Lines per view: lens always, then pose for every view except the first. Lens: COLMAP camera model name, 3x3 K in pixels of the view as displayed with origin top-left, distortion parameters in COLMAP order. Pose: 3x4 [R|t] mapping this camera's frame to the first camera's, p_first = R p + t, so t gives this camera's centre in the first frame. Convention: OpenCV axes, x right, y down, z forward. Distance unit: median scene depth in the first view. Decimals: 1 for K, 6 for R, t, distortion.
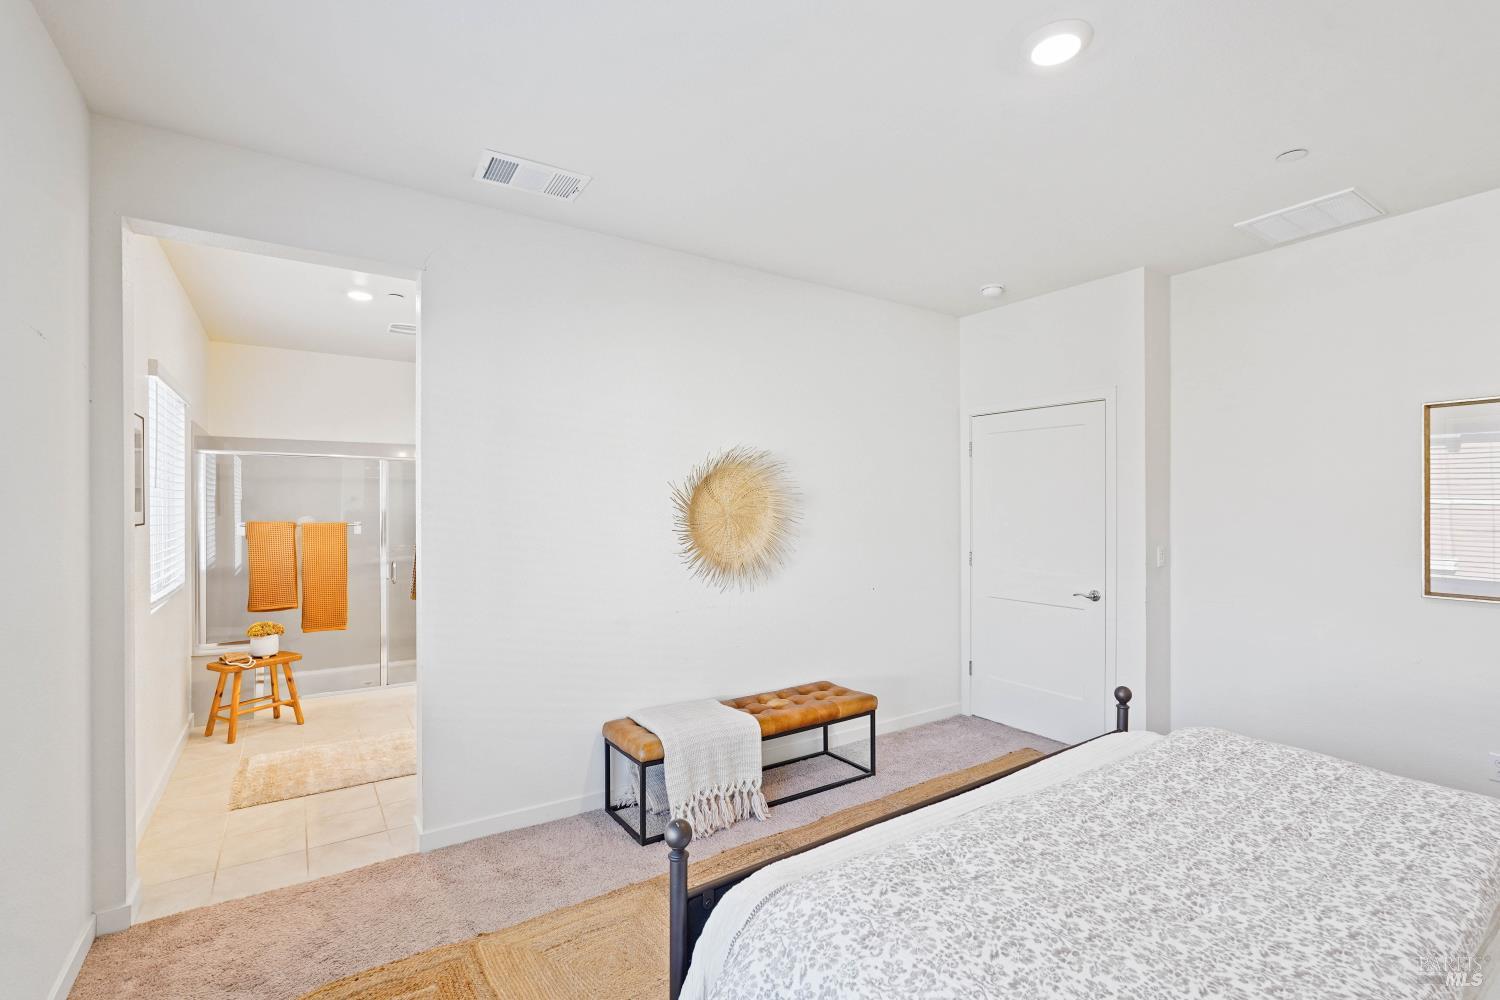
lens RADIAL K [[678.5, 0, 732.8], [0, 678.5, 501.5], [0, 0, 1]] dist [-0.005862, 0.001746]
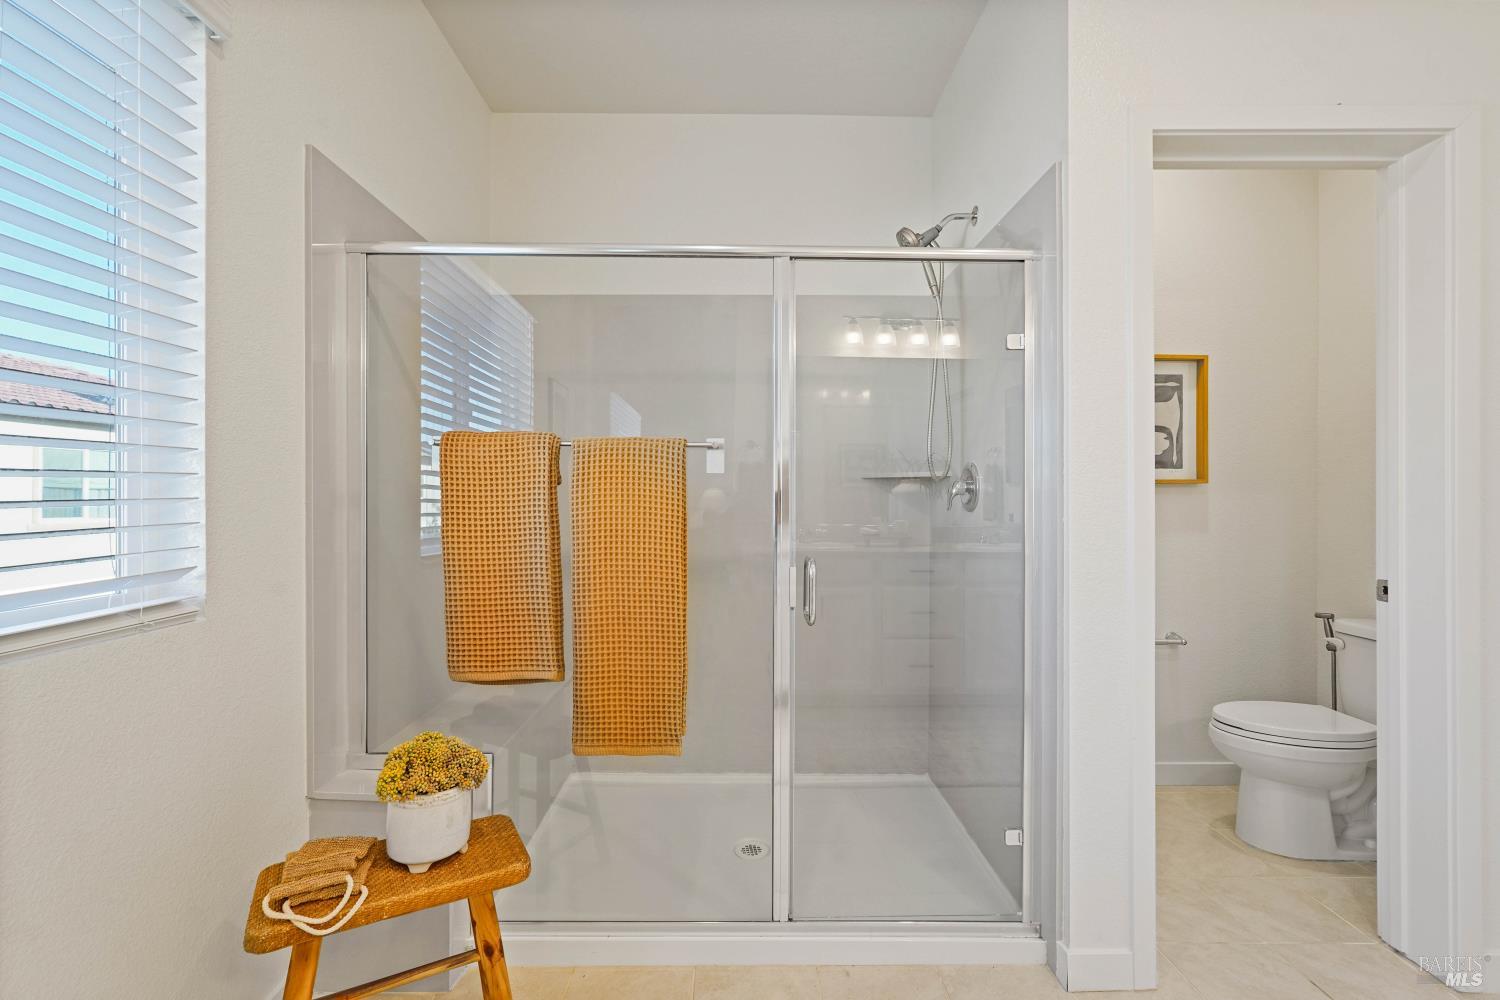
lens RADIAL K [[678.5, 0, 731.1], [0, 678.5, 490.7], [0, 0, 1]] dist [-0.005862, 0.001746]
pose [[0.842052, 0.009706, -0.539309, -0.381010], [-0.003370, 0.999913, 0.012733, 0.054828], [0.539386, -0.008904, 0.842012, 0.753229]]
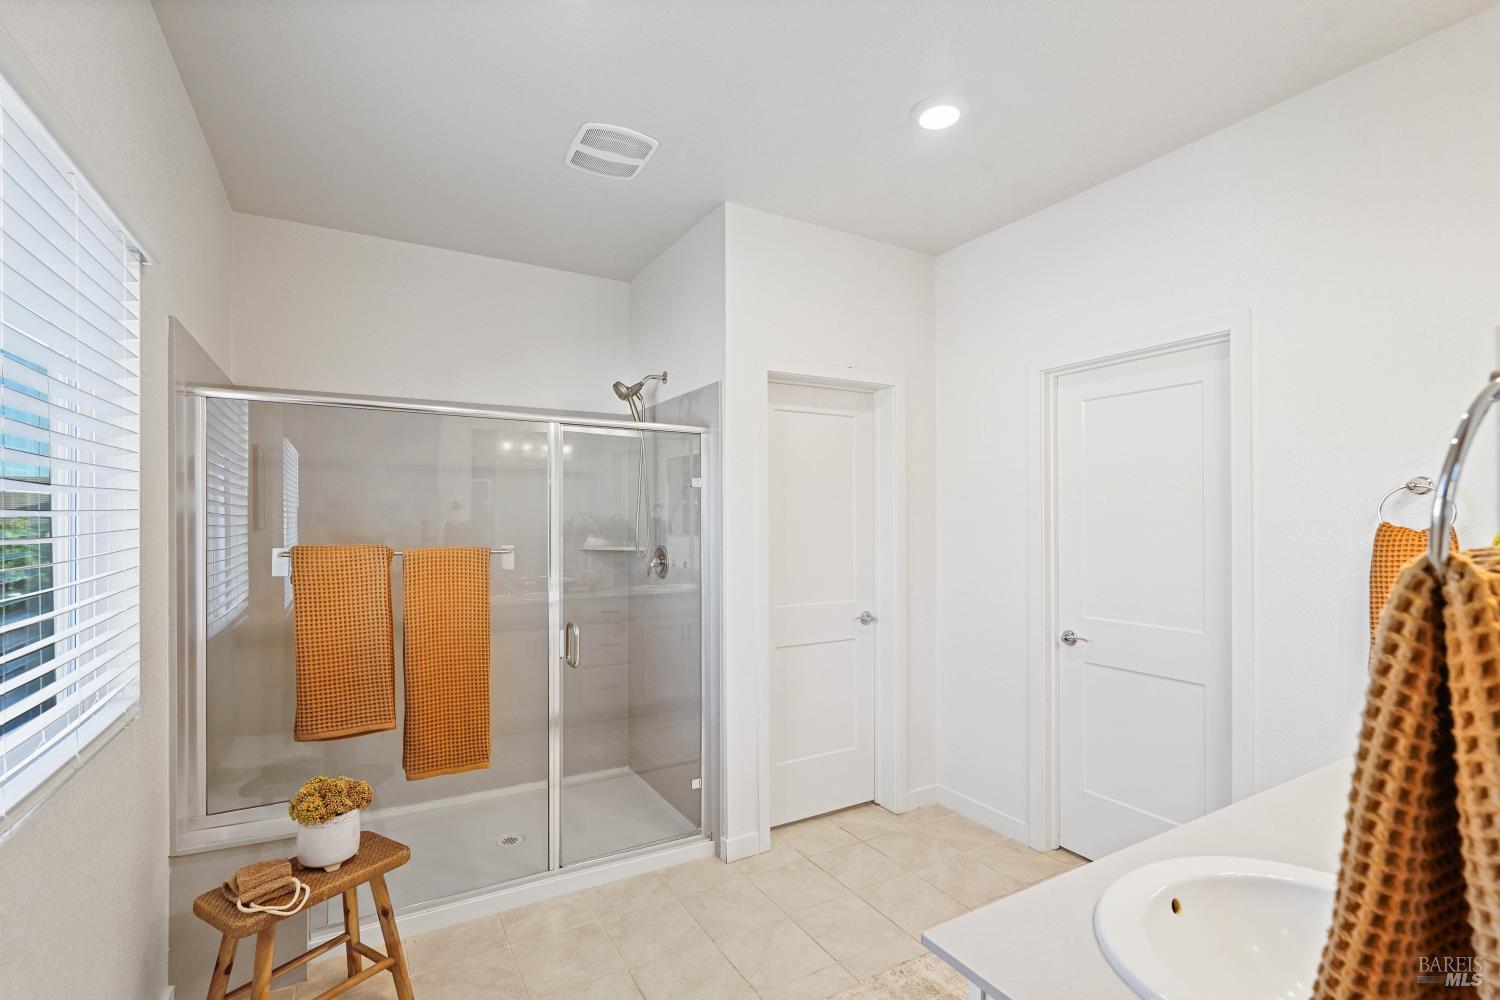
lens RADIAL K [[678.5, 0, 723.8], [0, 678.5, 517.0], [0, 0, 1]] dist [-0.005862, 0.001746]
pose [[0.996838, 0.006422, -0.079205, -0.377272], [-0.005620, 0.999931, 0.010343, 0.003347], [0.079266, -0.009865, 0.996805, 0.547153]]
